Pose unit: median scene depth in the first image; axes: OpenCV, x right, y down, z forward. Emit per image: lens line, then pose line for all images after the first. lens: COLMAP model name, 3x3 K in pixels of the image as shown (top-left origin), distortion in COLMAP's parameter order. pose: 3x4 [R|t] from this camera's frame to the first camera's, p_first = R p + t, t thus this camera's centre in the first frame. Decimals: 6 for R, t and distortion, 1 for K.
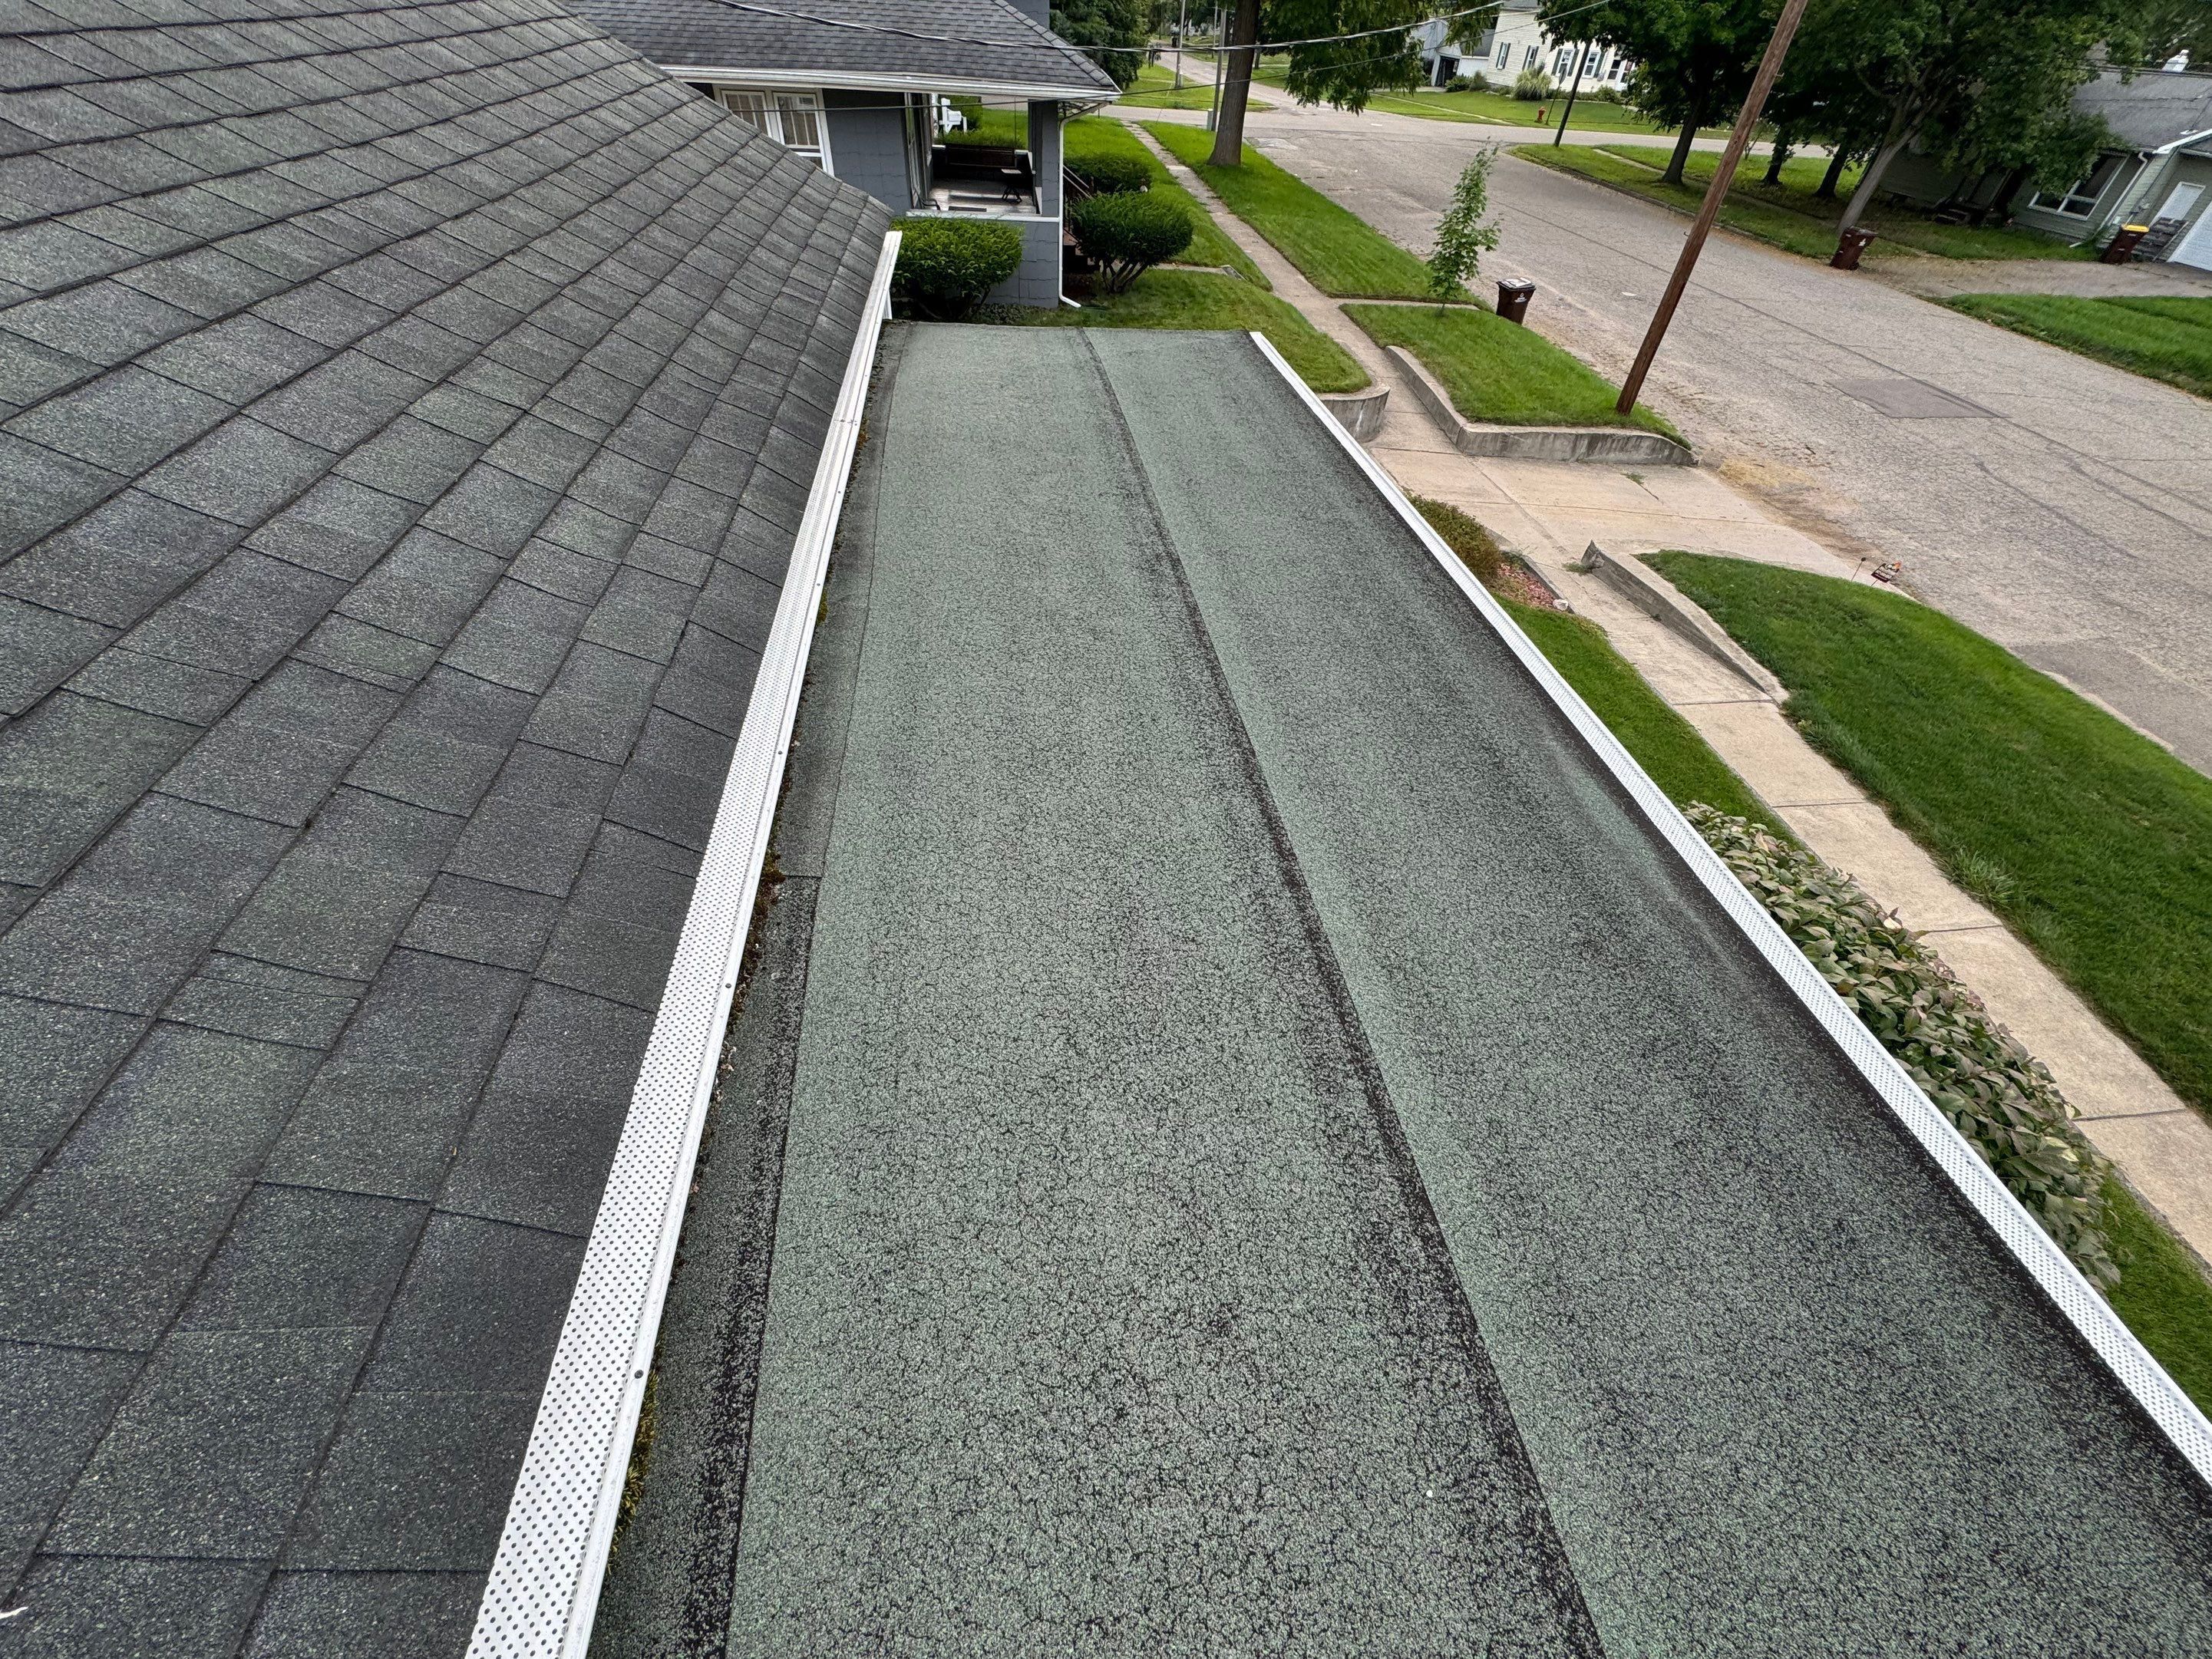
lens RADIAL K [[874.4, 0, 1106.0], [0, 874.4, 829.5], [0, 0, 1]] dist [-0.003133, 0.000639]
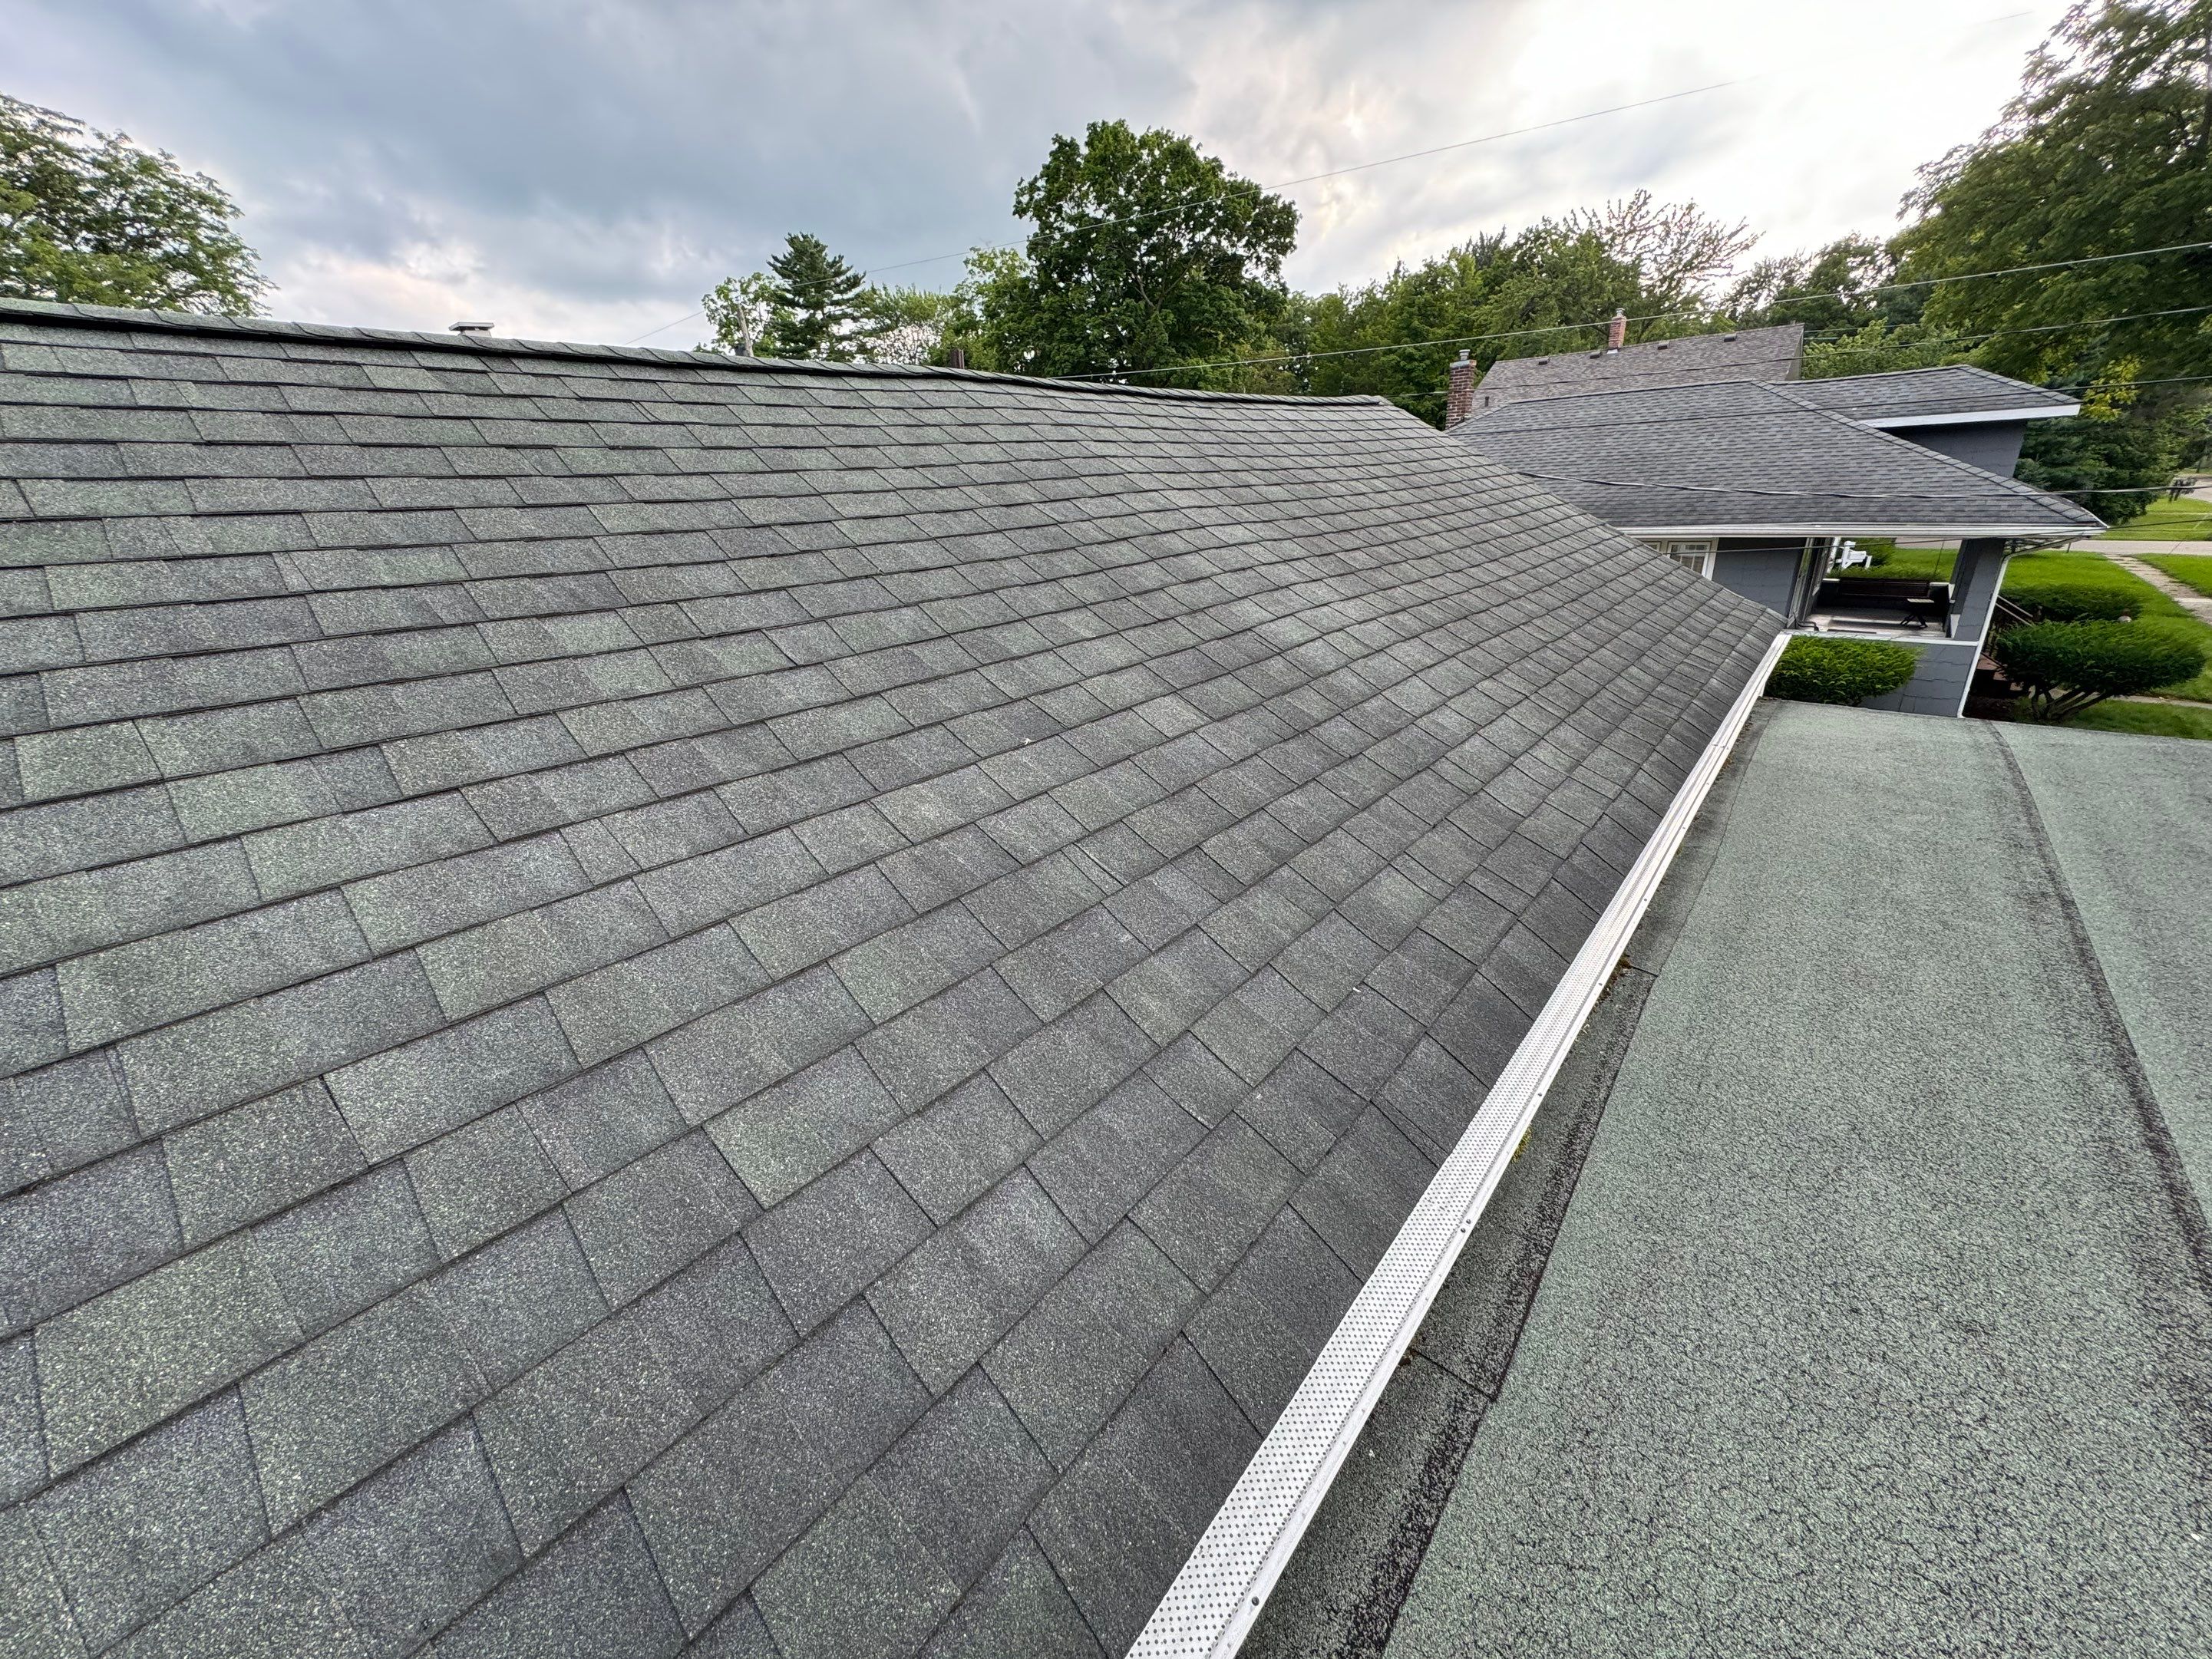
lens RADIAL K [[888.0, 0, 1109.0], [0, 888.0, 825.9], [0, 0, 1]] dist [0.000013, 0.000014]
pose [[0.690700, 0.186214, -0.698754, 0.013669], [-0.442406, 0.873161, -0.204613, 0.277578], [0.572023, 0.450459, 0.685475, -0.325868]]
